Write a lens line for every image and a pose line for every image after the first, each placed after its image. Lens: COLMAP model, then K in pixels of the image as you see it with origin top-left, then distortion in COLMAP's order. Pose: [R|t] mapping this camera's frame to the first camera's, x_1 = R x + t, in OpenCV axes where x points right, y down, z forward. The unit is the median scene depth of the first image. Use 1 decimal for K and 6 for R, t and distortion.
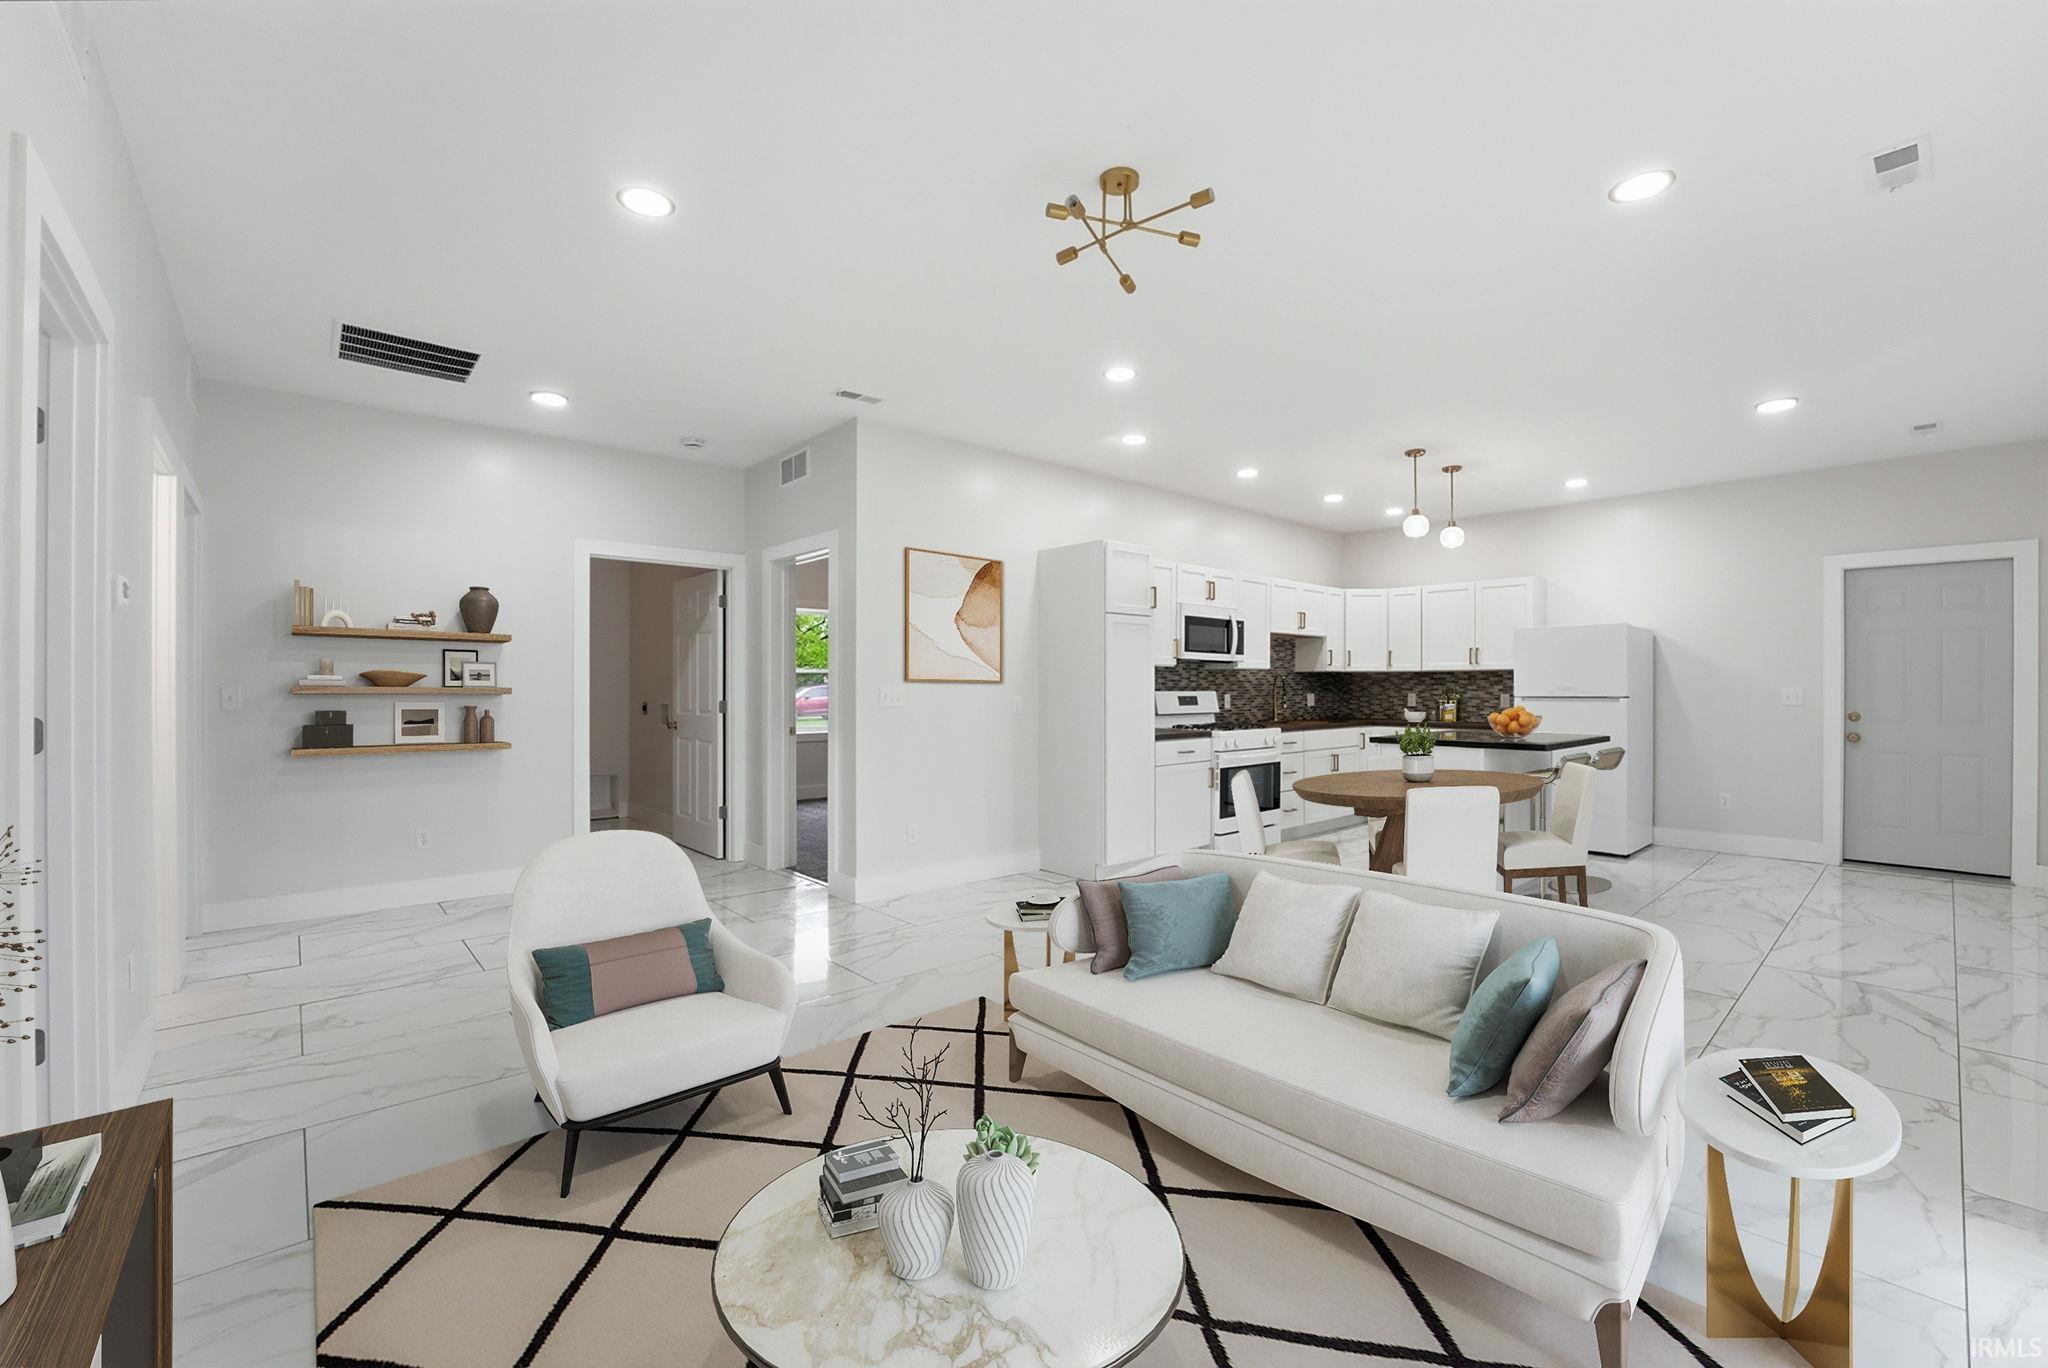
lens RADIAL K [[835.2, 0, 1046.8], [0, 835.2, 687.4], [0, 0, 1]] dist [-0.026611, 0.003013]
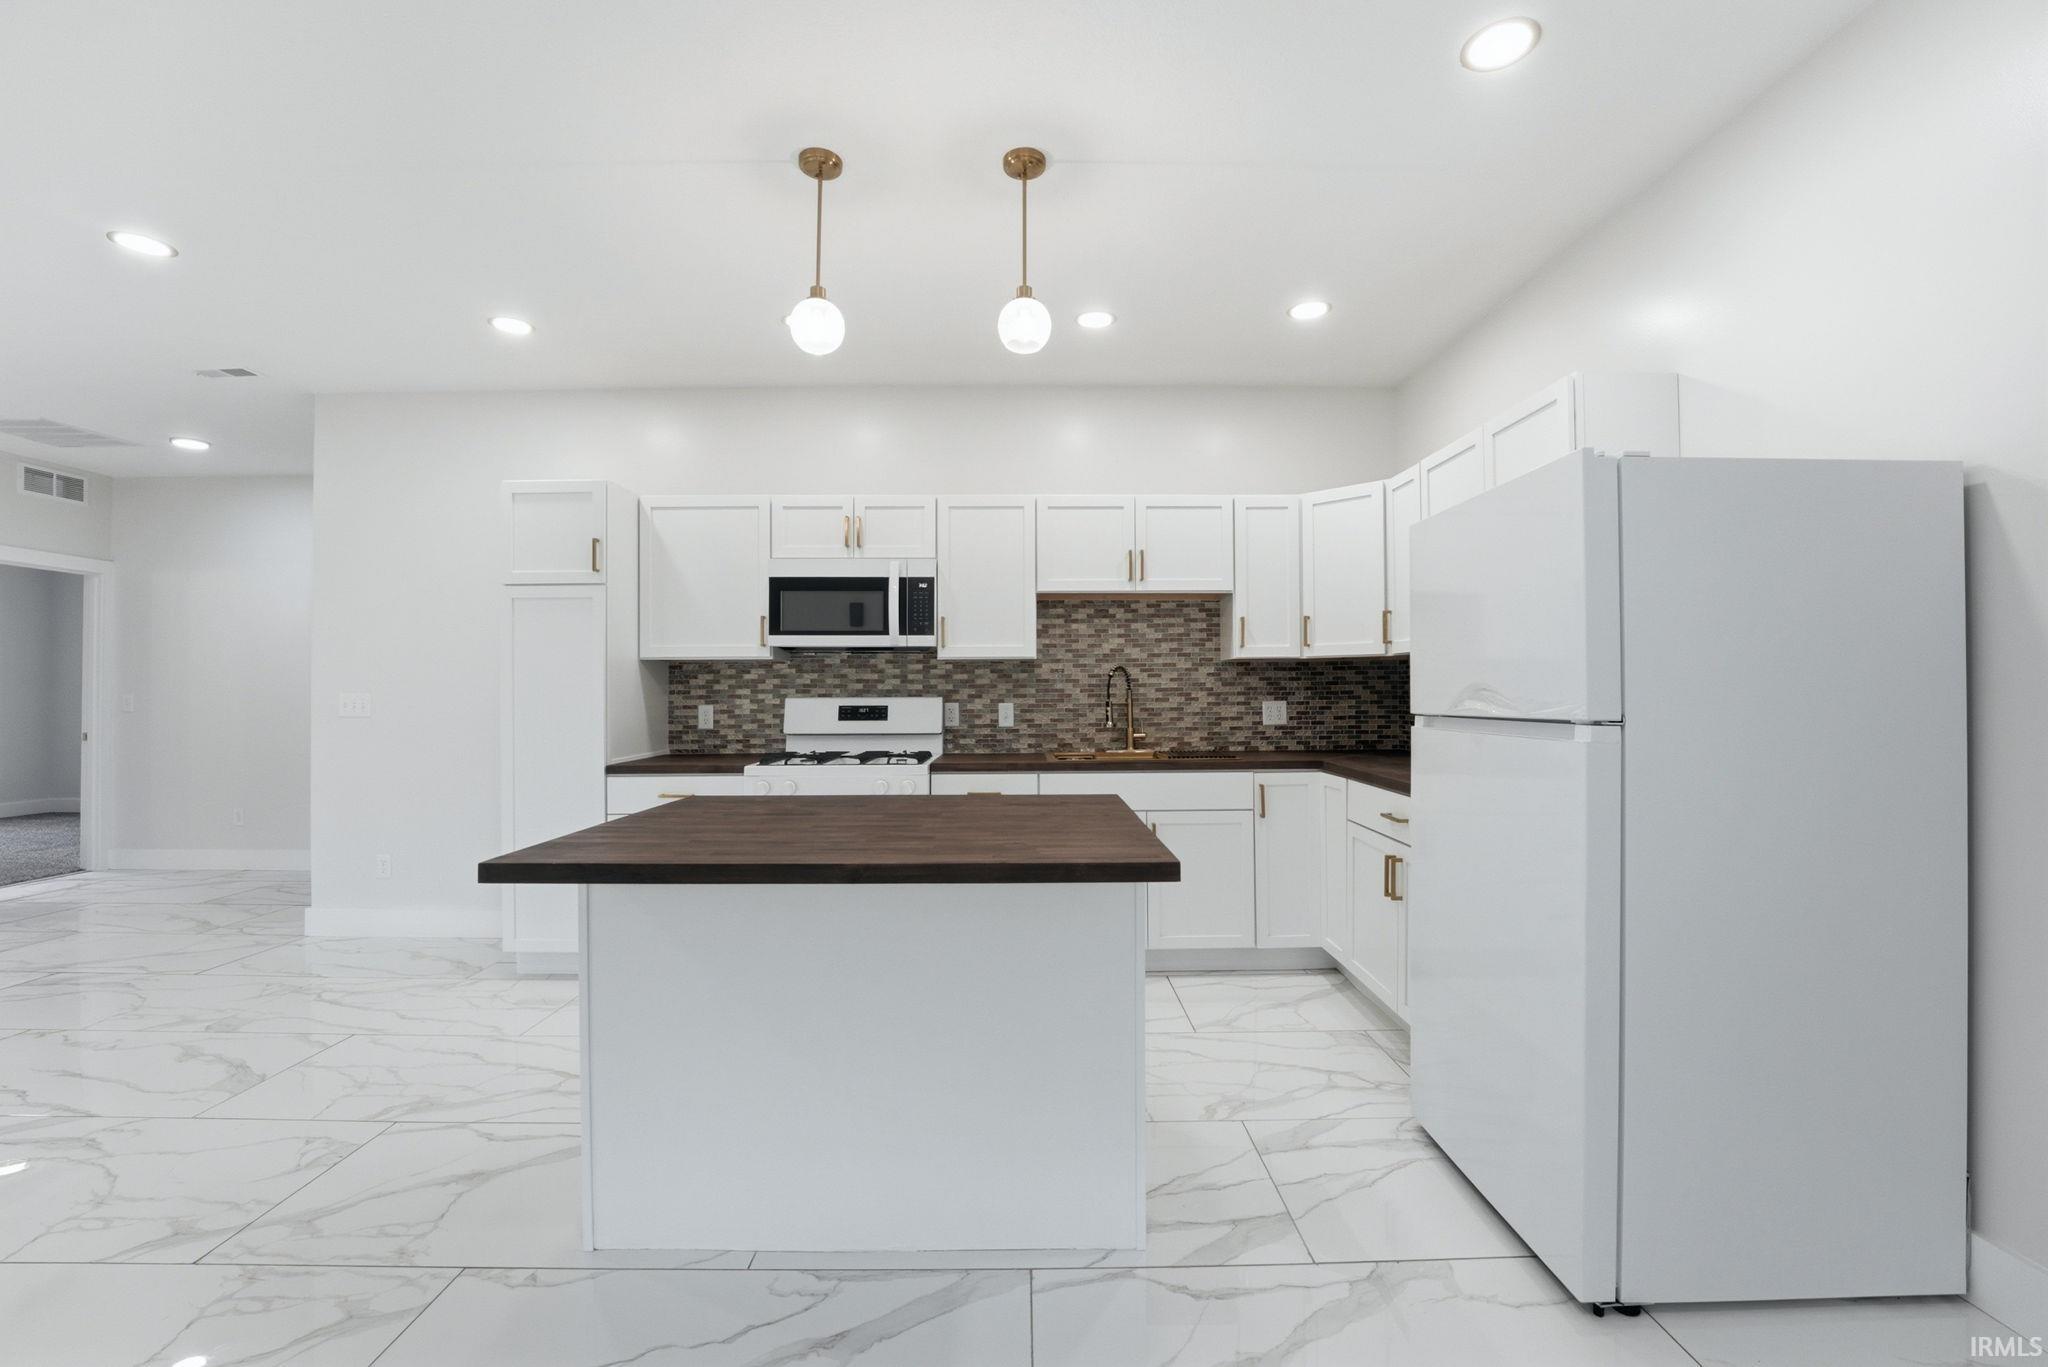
lens RADIAL K [[835.2, 0, 1032.7], [0, 835.2, 684.1], [0, 0, 1]] dist [-0.026611, 0.003013]
pose [[0.751172, -0.010438, -0.660024, 0.681877], [0.004187, 0.999930, -0.011048, 0.001931], [0.660093, 0.005535, 0.751163, 0.619363]]
